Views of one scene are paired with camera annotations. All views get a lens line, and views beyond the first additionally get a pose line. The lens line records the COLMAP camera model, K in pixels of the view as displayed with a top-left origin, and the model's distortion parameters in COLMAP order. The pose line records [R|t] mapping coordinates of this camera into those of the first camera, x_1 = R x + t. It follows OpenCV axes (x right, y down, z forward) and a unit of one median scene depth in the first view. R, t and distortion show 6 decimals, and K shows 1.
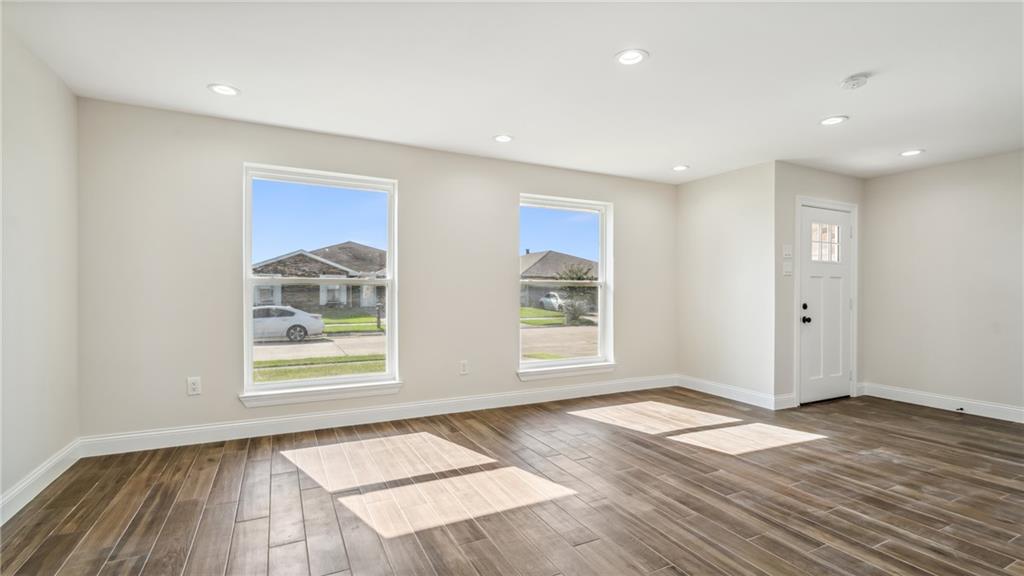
lens RADIAL K [[462.1, 0, 504.8], [0, 462.1, 287.3], [0, 0, 1]] dist [0.003278, -0.001006]
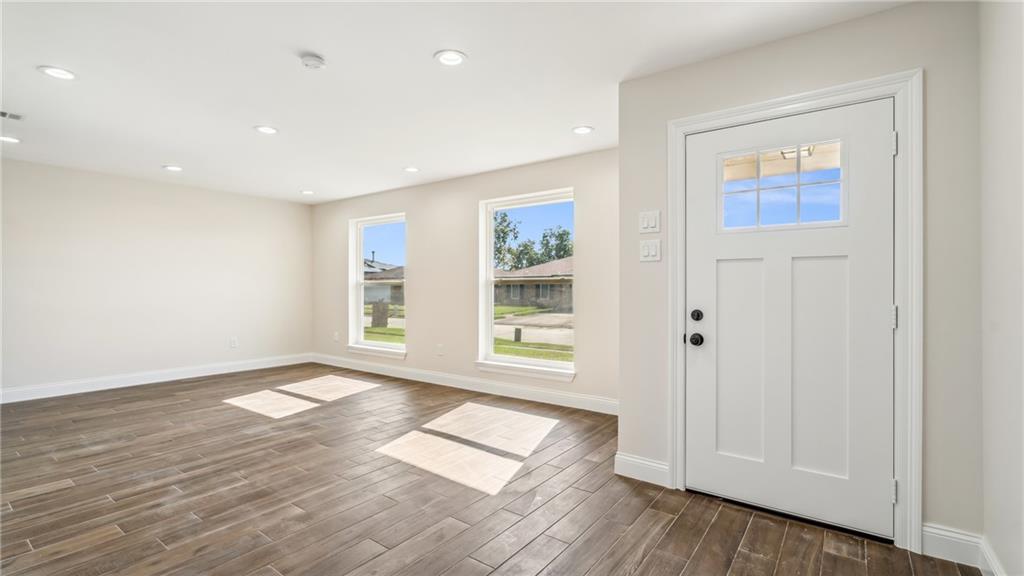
lens RADIAL K [[462.1, 0, 506.2], [0, 462.1, 287.5], [0, 0, 1]] dist [0.003278, -0.001006]
pose [[0.446530, -0.007011, -0.894741, 1.852310], [0.004967, 0.999973, -0.005357, 0.018436], [0.894755, -0.002052, 0.446553, 0.984922]]
